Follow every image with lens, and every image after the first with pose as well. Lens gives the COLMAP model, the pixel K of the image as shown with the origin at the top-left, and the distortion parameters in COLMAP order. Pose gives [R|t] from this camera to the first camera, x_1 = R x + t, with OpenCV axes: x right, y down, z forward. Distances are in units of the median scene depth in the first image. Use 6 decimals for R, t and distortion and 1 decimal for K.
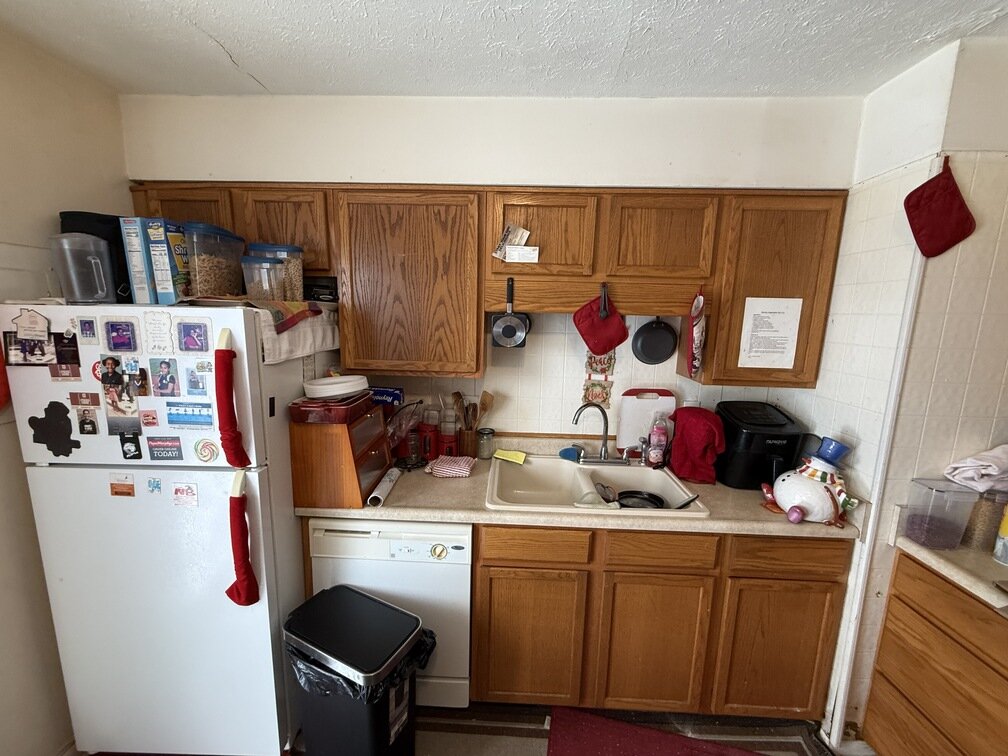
lens RADIAL K [[400.4, 0, 501.7], [0, 400.4, 376.4], [0, 0, 1]] dist [-0.000690, 0.000199]
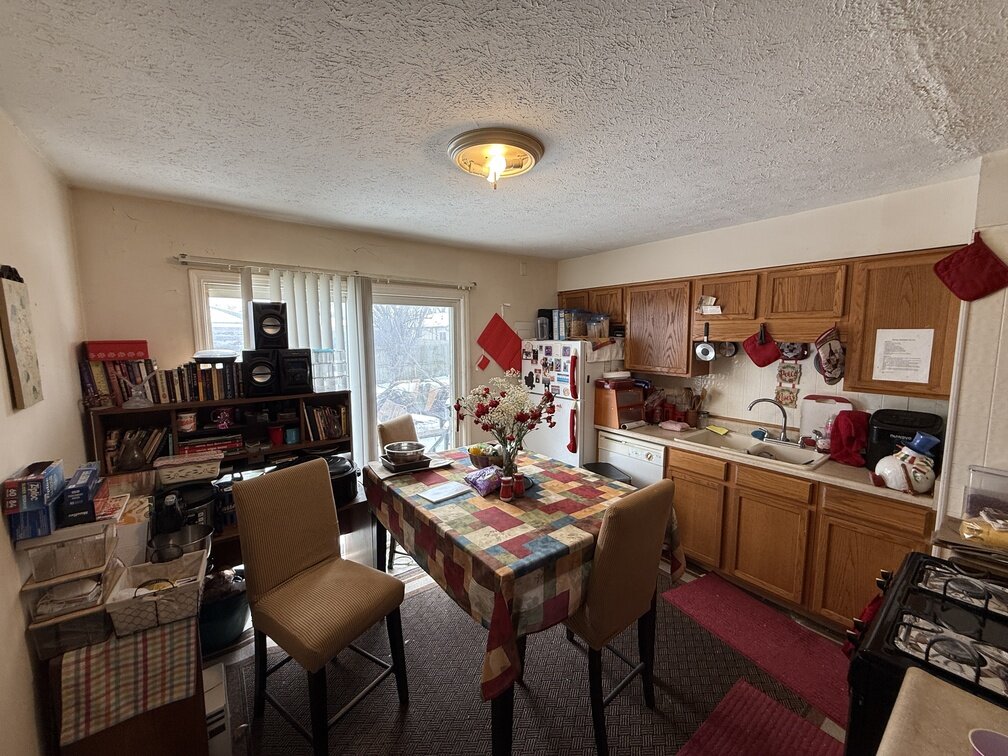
lens RADIAL K [[400.4, 0, 501.7], [0, 400.4, 376.4], [0, 0, 1]] dist [-0.000690, 0.000199]
pose [[0.633482, 0.058654, -0.771531, 0.930564], [-0.108913, 0.993955, -0.013862, 0.136437], [0.766054, 0.092811, 0.636040, -0.936103]]
